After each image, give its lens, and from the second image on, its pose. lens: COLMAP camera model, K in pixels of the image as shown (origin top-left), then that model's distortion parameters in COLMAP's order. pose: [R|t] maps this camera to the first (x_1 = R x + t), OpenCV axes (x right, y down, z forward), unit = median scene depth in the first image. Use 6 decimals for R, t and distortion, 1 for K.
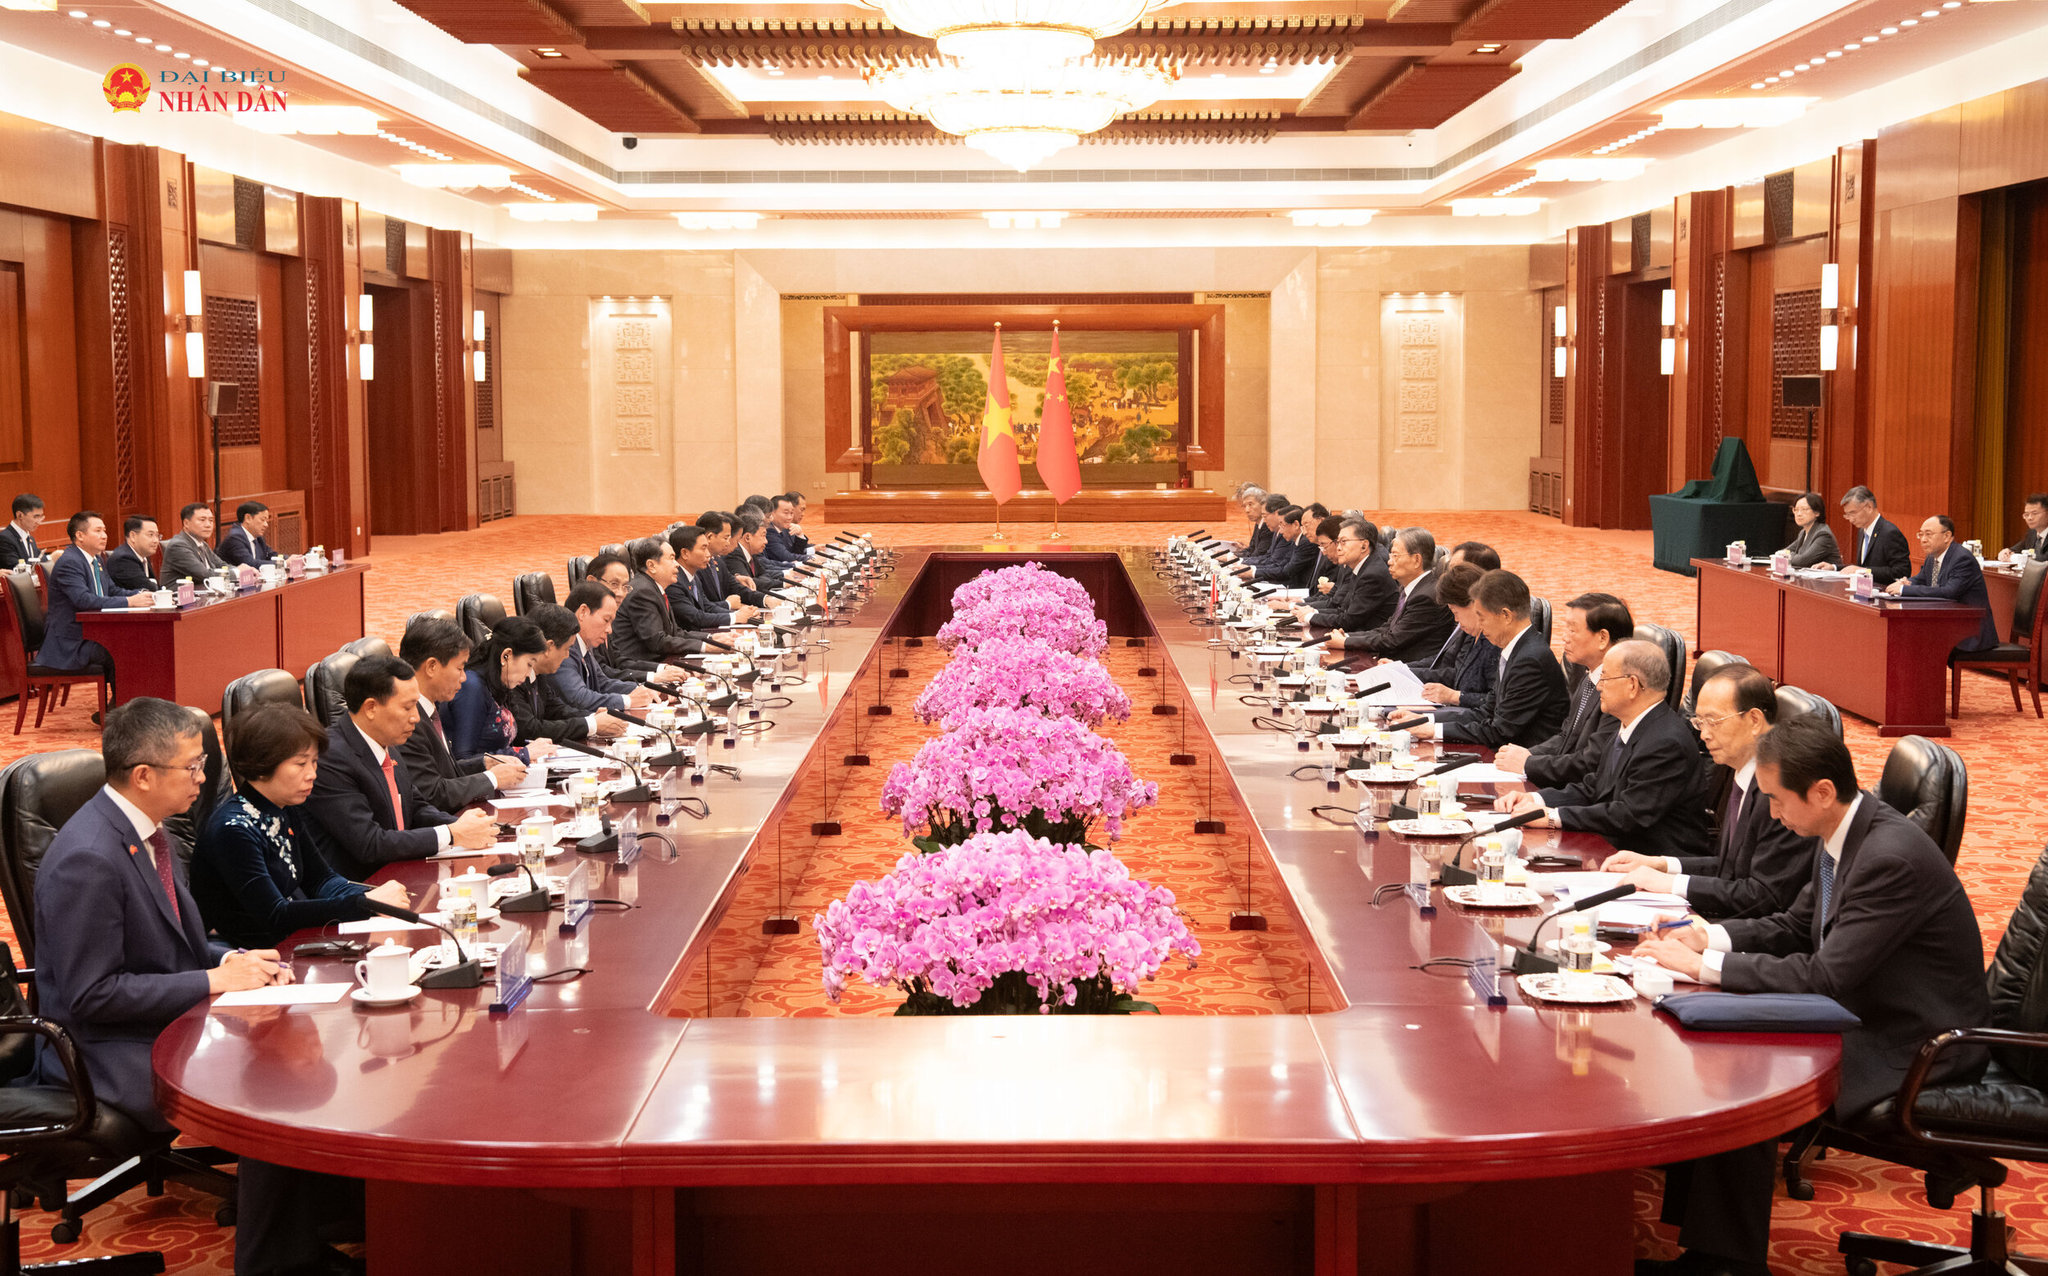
lens RADIAL K [[3020.6, 0, 1021.8], [0, 3020.6, 635.8], [0, 0, 1]] dist [0.159738, 0.000000]
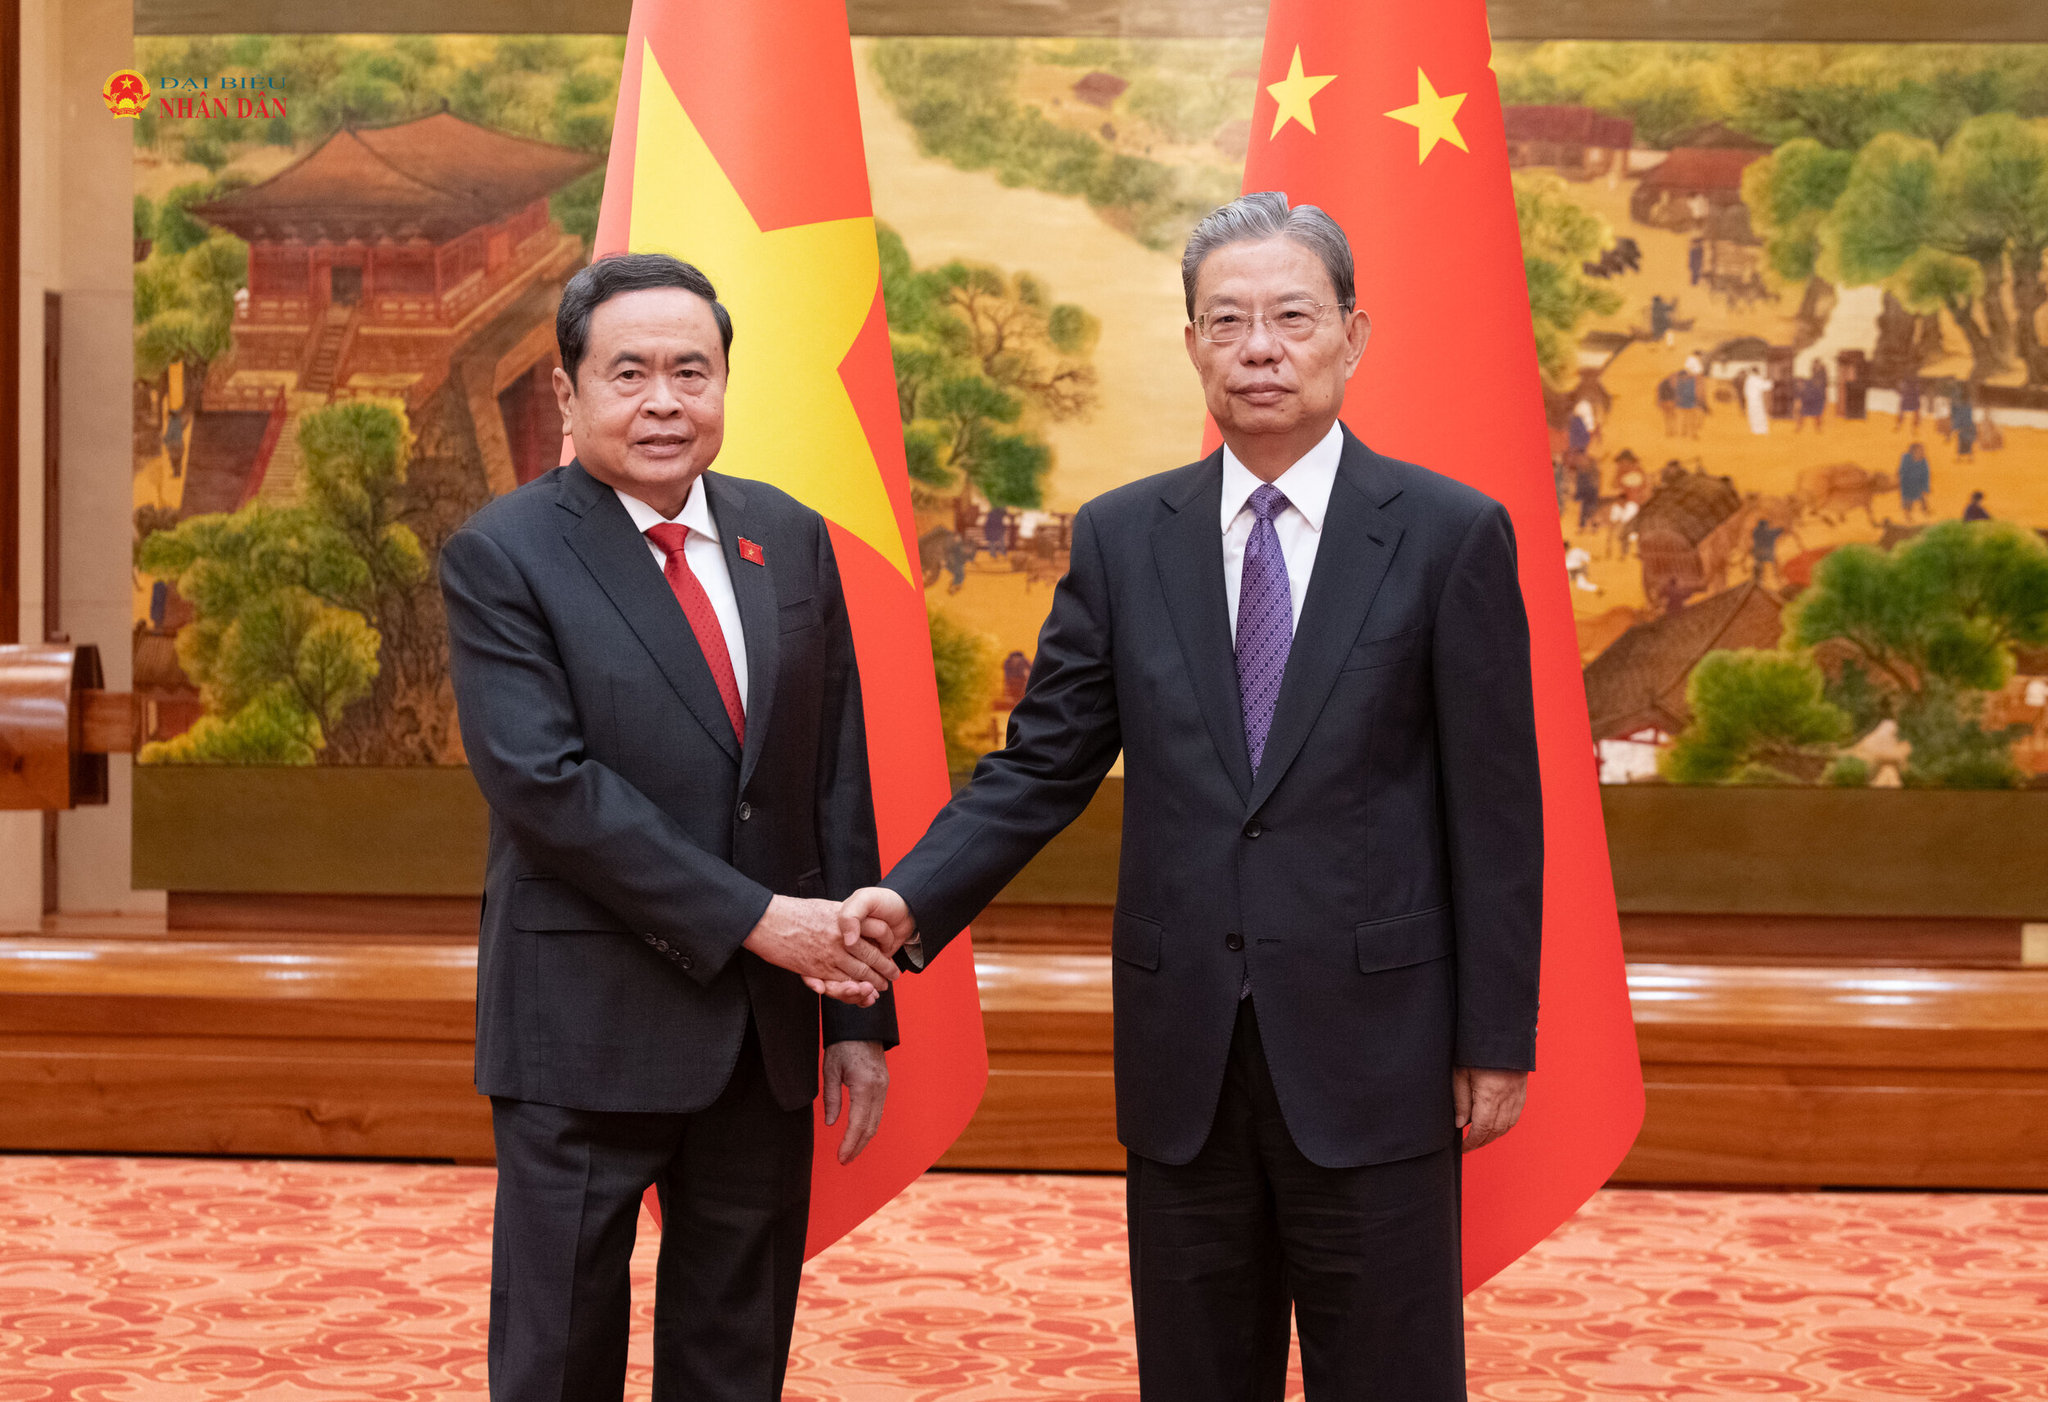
lens RADIAL K [[4695.8, 0, 1023.5], [0, 4695.8, 699.1], [0, 0, 1]] dist [-0.023579, 0.000000]
pose [[0.999495, 0.014513, -0.028258, 0.001702], [-0.013608, 0.999396, 0.031983, -0.068192], [0.028705, -0.031582, 0.999089, 0.768259]]
